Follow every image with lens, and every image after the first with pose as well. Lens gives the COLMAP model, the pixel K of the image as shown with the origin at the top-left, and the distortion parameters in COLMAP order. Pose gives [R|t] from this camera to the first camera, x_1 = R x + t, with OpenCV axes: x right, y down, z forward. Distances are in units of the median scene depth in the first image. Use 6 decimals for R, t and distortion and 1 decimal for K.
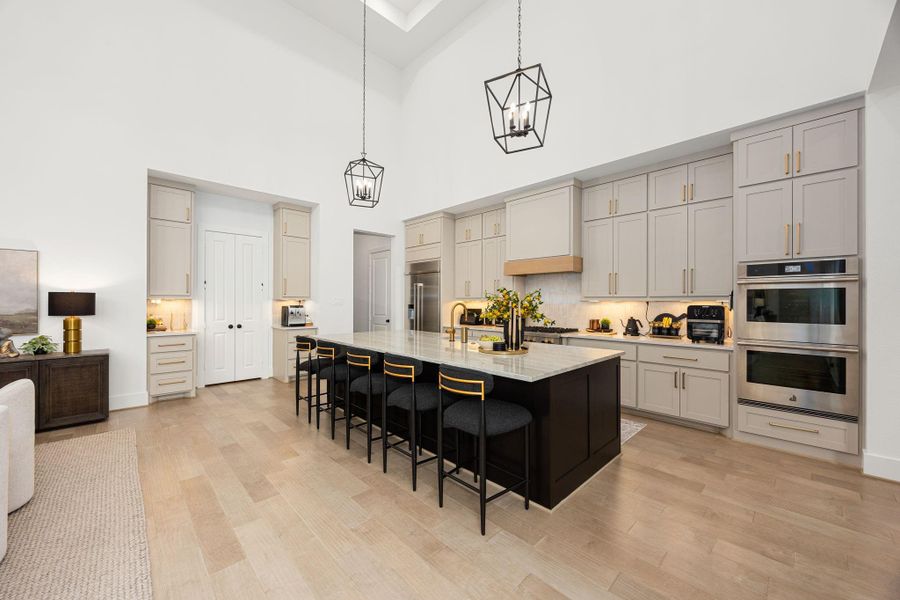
lens RADIAL K [[341.1, 0, 447.6], [0, 341.1, 303.0], [0, 0, 1]] dist [-0.001790, -0.000678]
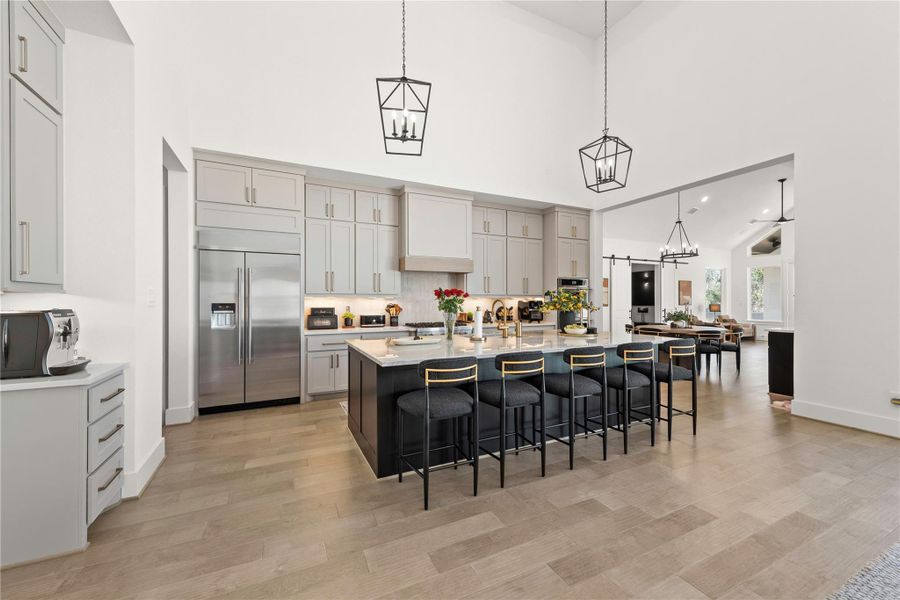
lens RADIAL K [[352.7, 0, 452.4], [0, 352.7, 300.5], [0, 0, 1]] dist [0.006367, -0.001554]
pose [[0.311704, -0.004073, 0.950171, -0.952958], [0.004839, 0.999985, 0.002699, -0.000313], [-0.950167, 0.003756, 0.311718, 0.779190]]
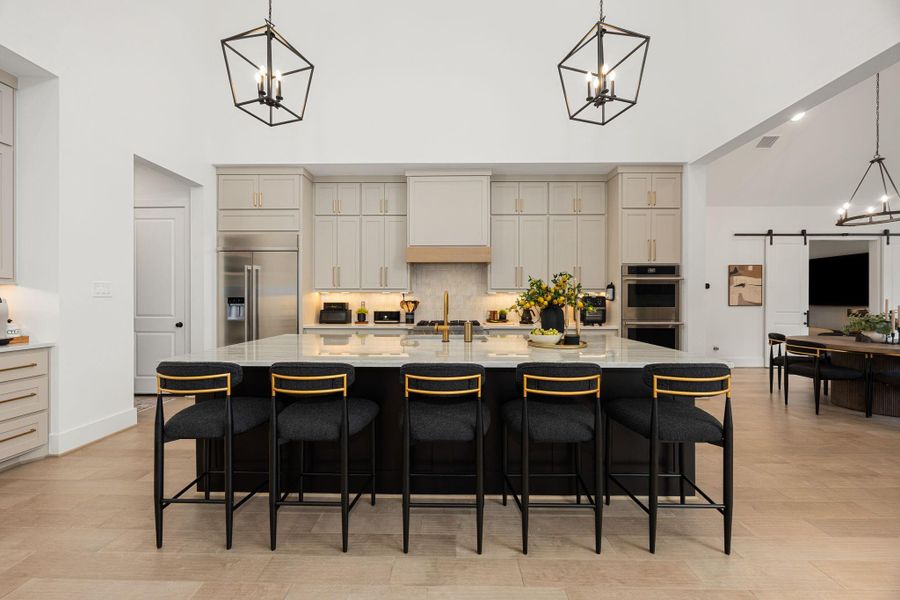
lens RADIAL K [[341.1, 0, 448.0], [0, 341.1, 301.7], [0, 0, 1]] dist [-0.001790, -0.000678]
pose [[0.704957, -0.004921, 0.709233, -0.489261], [0.002884, 0.999988, 0.004072, 0.019575], [-0.709245, -0.000825, 0.704962, 0.440755]]
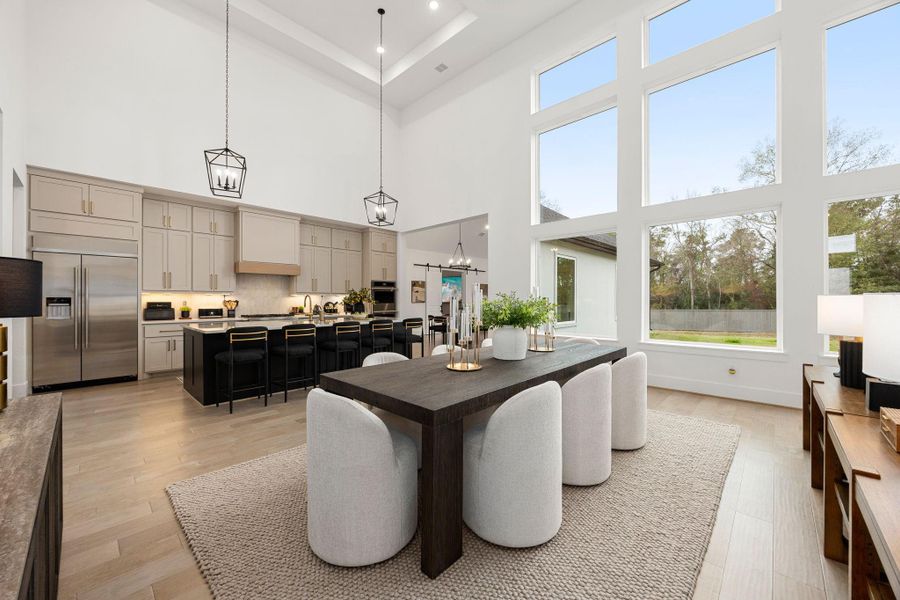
lens RADIAL K [[341.1, 0, 444.2], [0, 341.1, 300.0], [0, 0, 1]] dist [-0.001790, -0.000678]
pose [[-0.030862, -0.003432, 0.999518, -1.391413], [0.003501, 0.999988, 0.003542, 0.016619], [-0.999518, 0.003608, -0.030850, 0.444027]]
